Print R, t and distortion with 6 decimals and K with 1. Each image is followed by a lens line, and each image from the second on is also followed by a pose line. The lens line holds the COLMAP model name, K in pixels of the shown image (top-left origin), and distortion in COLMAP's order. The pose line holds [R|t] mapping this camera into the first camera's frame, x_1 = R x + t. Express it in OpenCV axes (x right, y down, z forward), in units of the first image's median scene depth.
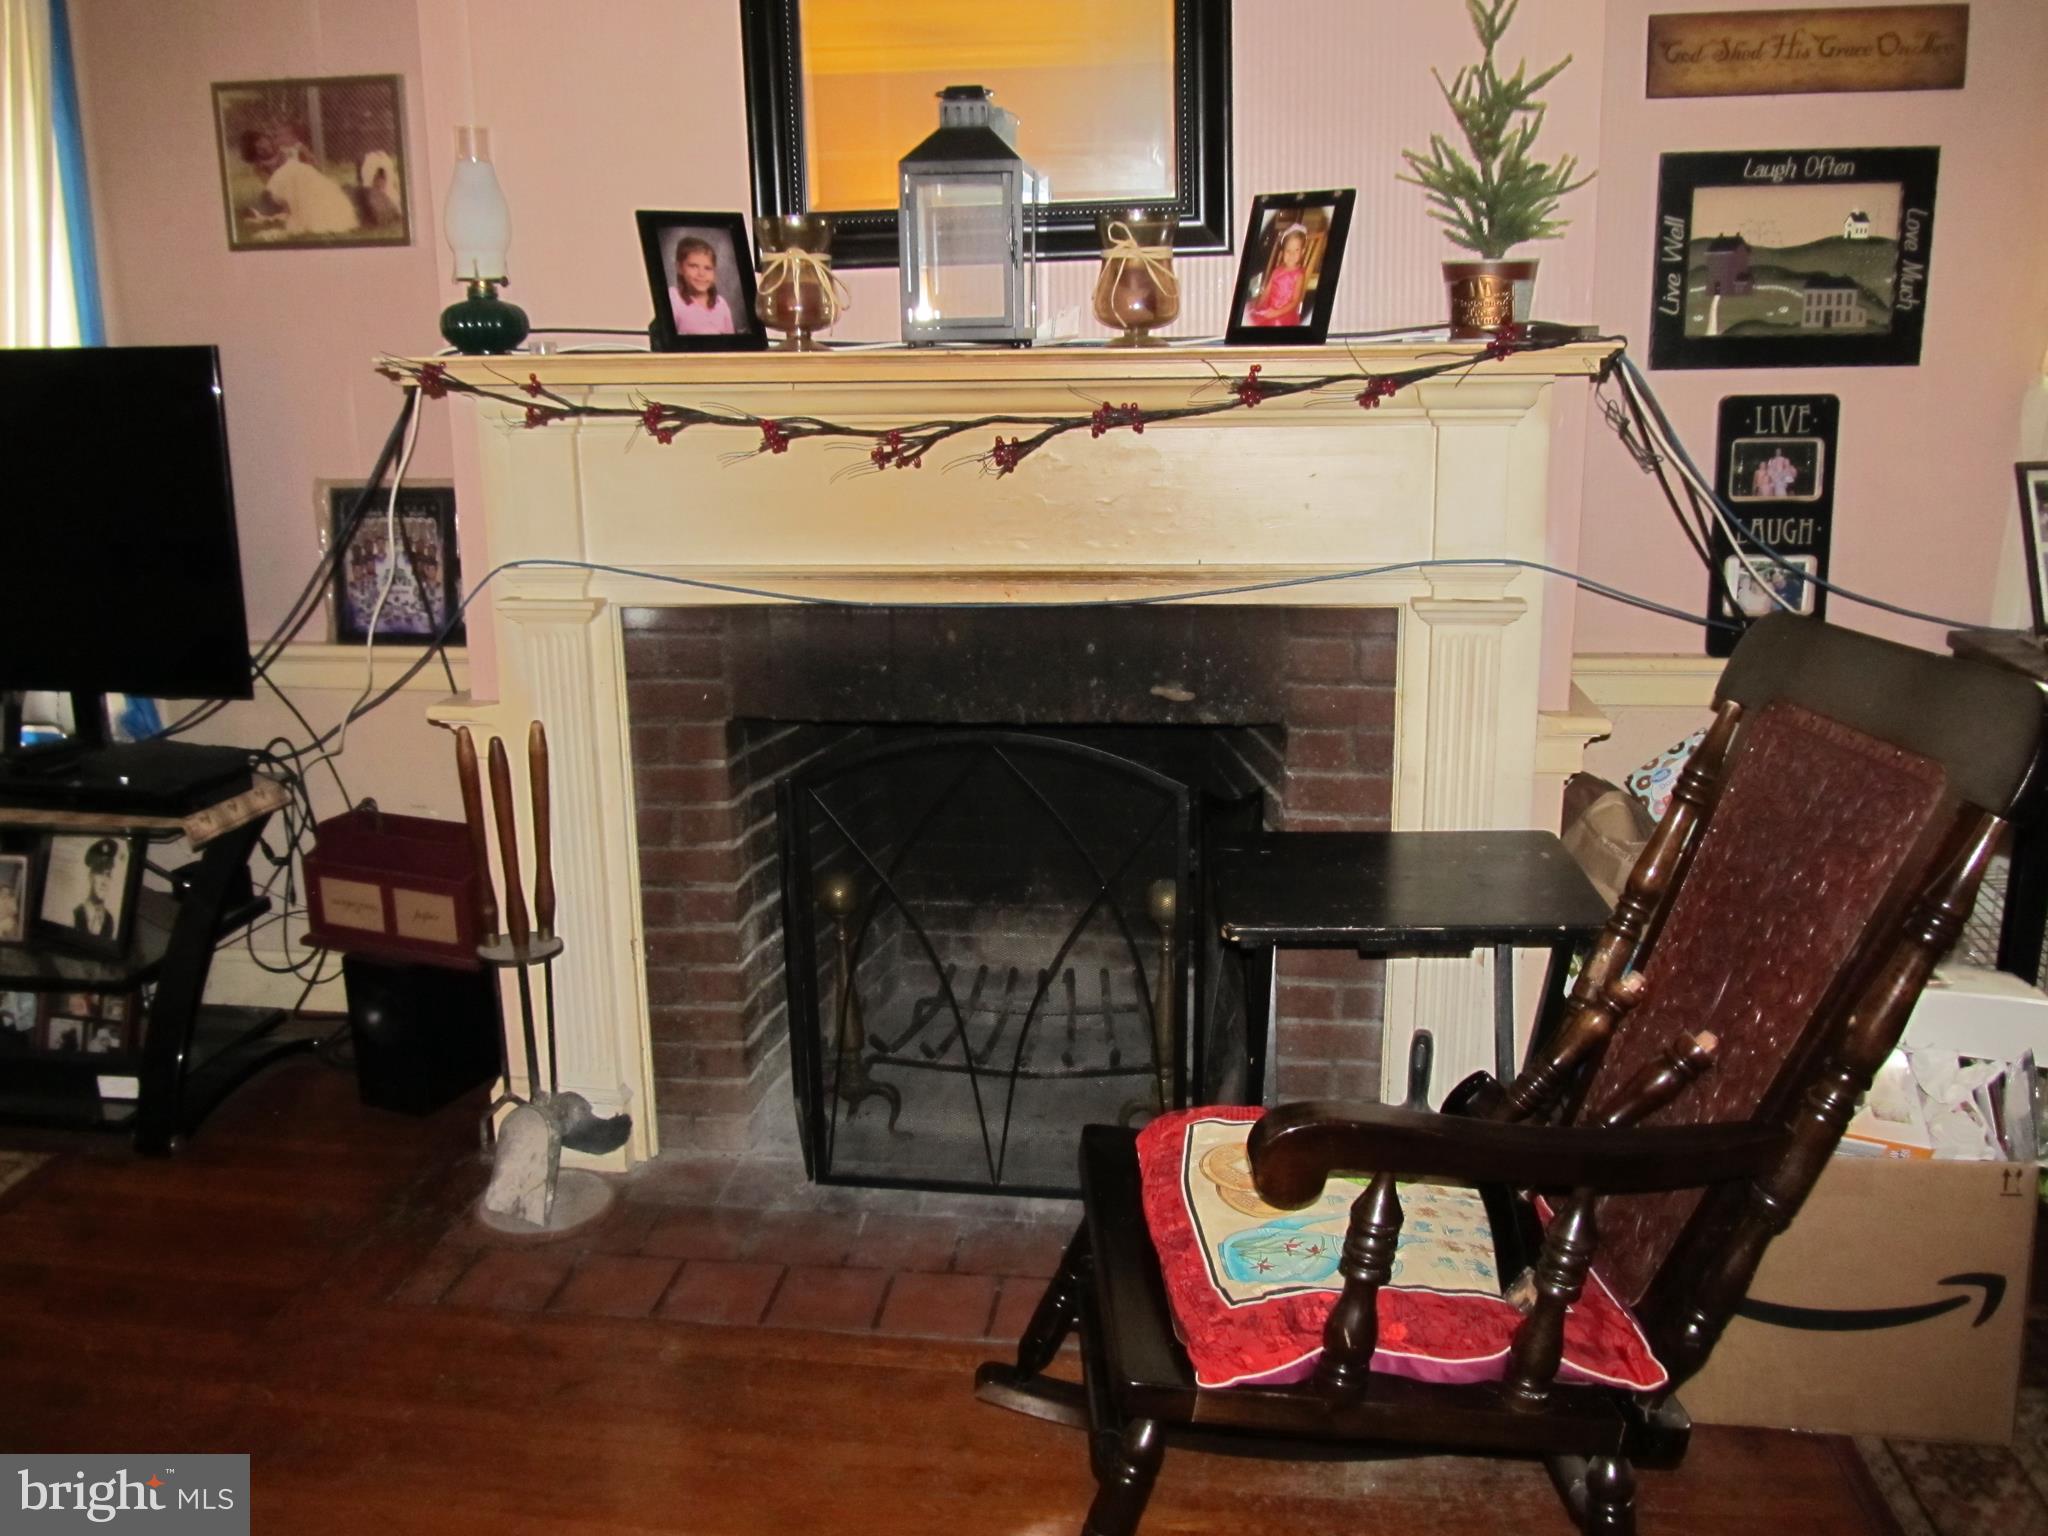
lens RADIAL K [[1724.4, 0, 1024.0], [0, 1724.4, 768.0], [0, 0, 1]] dist [-0.006106, -0.003185]
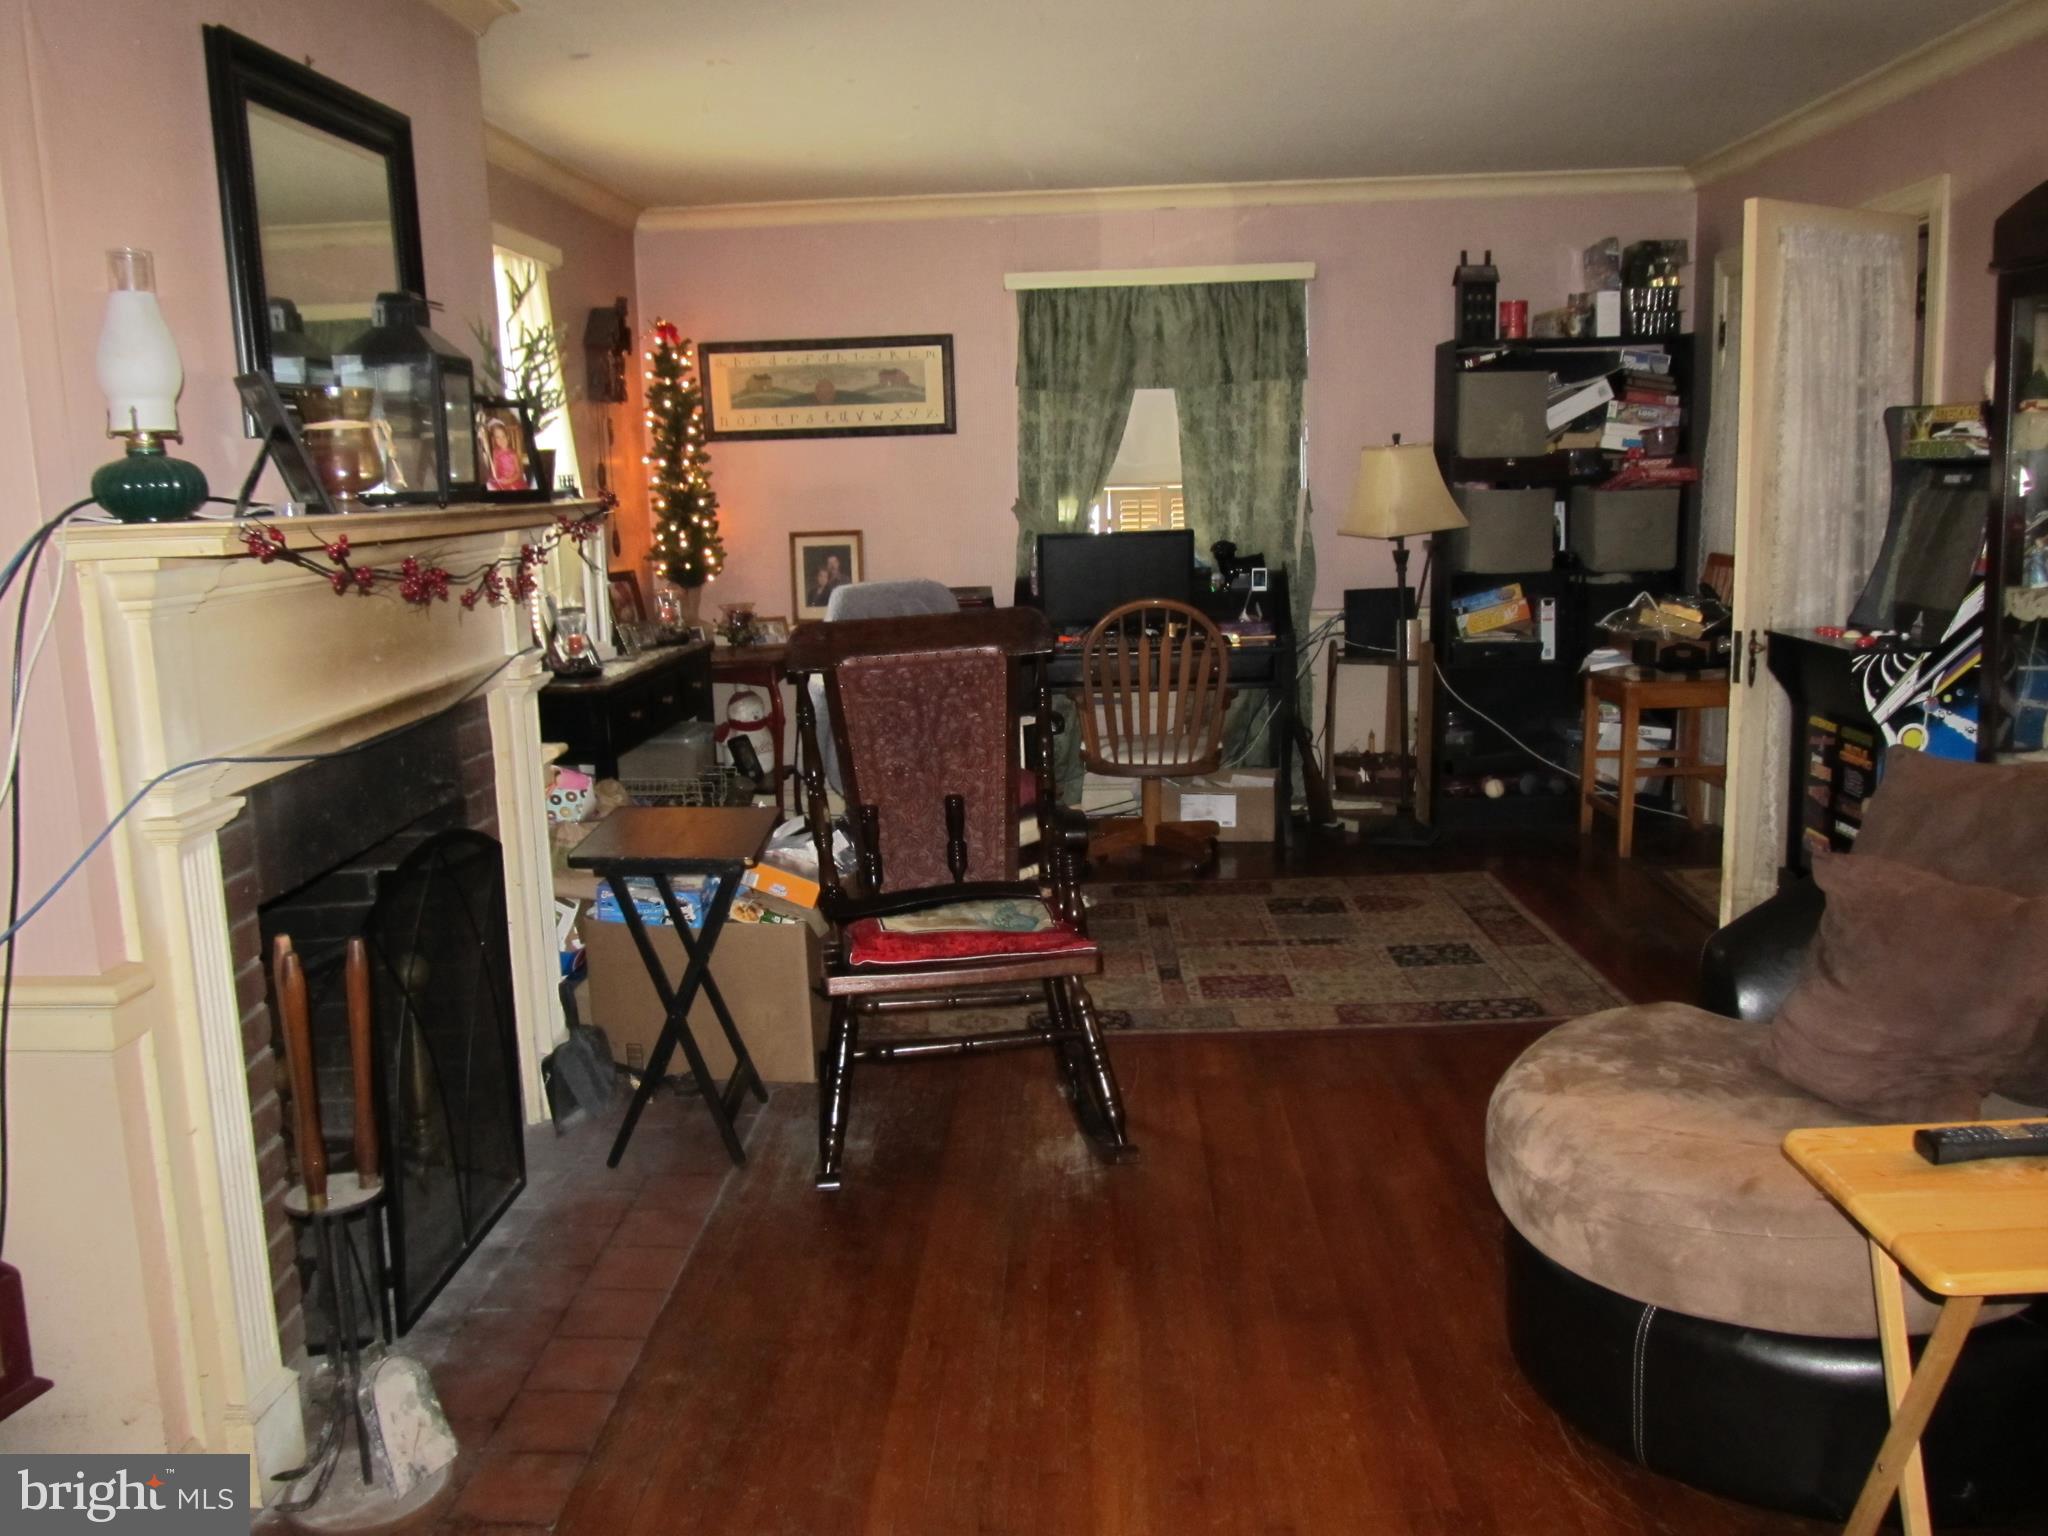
lens RADIAL K [[1724.4, 0, 1024.0], [0, 1724.4, 768.0], [0, 0, 1]] dist [-0.006106, -0.003185]
pose [[-0.118073, -0.156094, 0.980660, -1.187900], [0.256087, 0.949376, 0.181948, -0.174160], [-0.959416, 0.272617, -0.072122, 0.701549]]
